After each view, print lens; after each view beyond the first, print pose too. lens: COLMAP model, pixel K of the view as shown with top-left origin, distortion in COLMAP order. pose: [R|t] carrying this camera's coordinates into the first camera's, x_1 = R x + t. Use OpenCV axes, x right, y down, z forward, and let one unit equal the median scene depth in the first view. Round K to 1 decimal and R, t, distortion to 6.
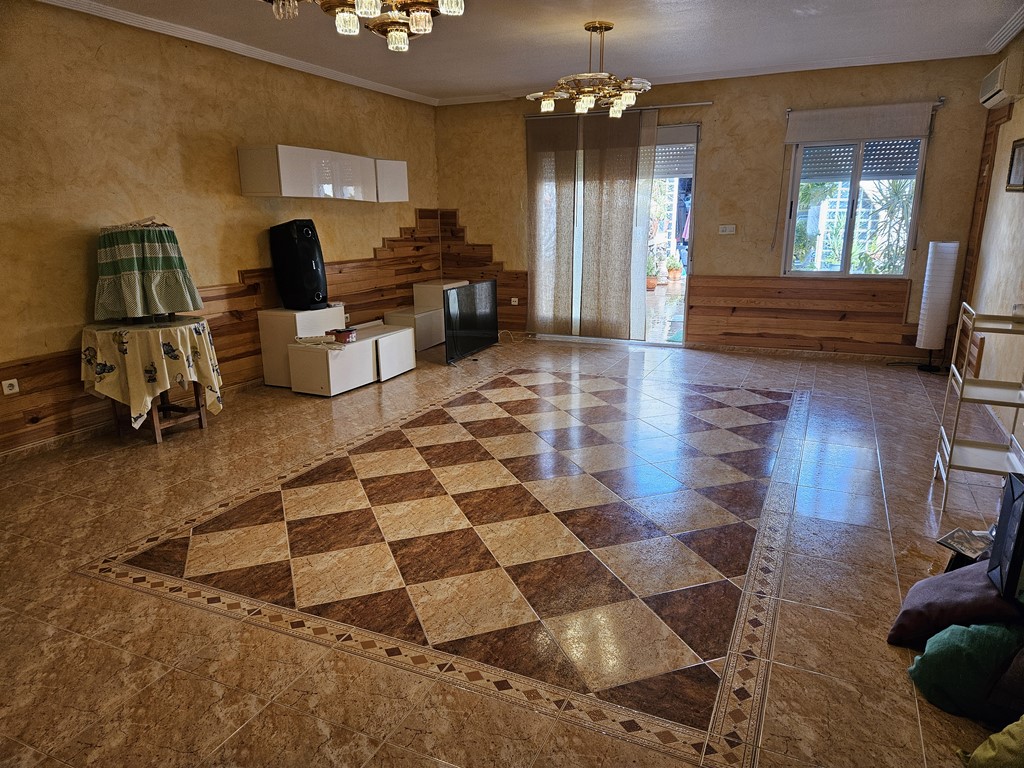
lens RADIAL K [[683.7, 0, 512.0], [0, 683.7, 384.0], [0, 0, 1]] dist [0.099196, -0.101707]
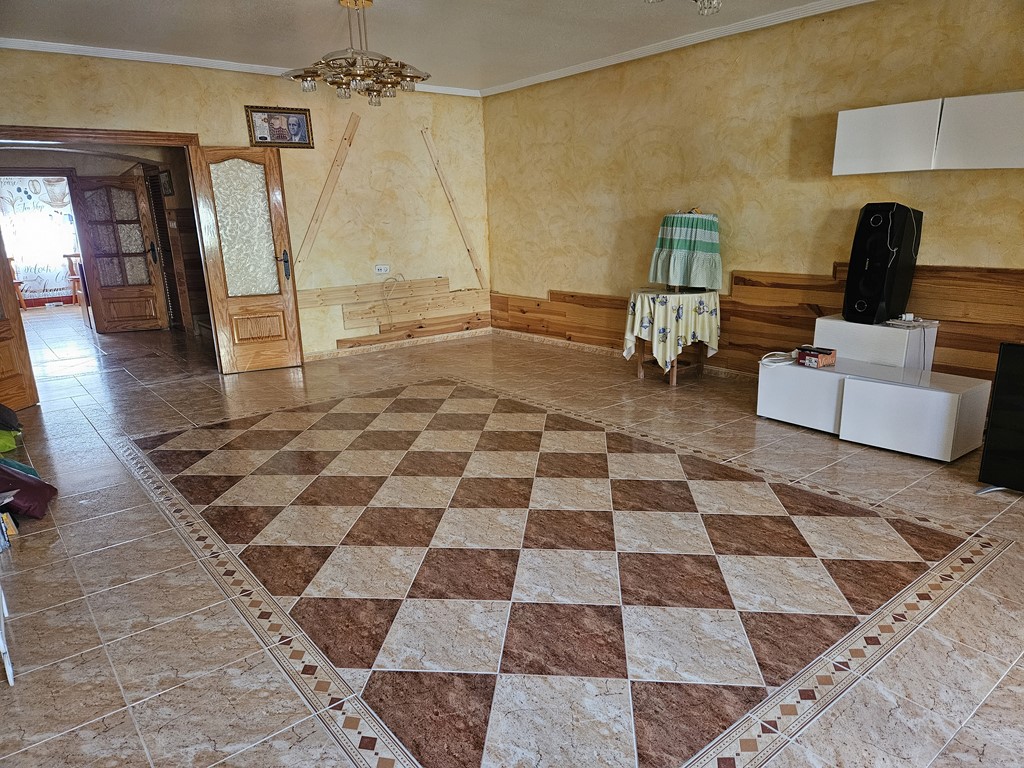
lens RADIAL K [[683.7, 0, 512.0], [0, 683.7, 384.0], [0, 0, 1]] dist [0.099196, -0.101707]
pose [[-0.448640, 0.237476, -0.861584, 0.669677], [-0.187091, 0.917734, 0.350373, -0.290444], [0.873910, 0.318386, -0.367303, 1.161677]]
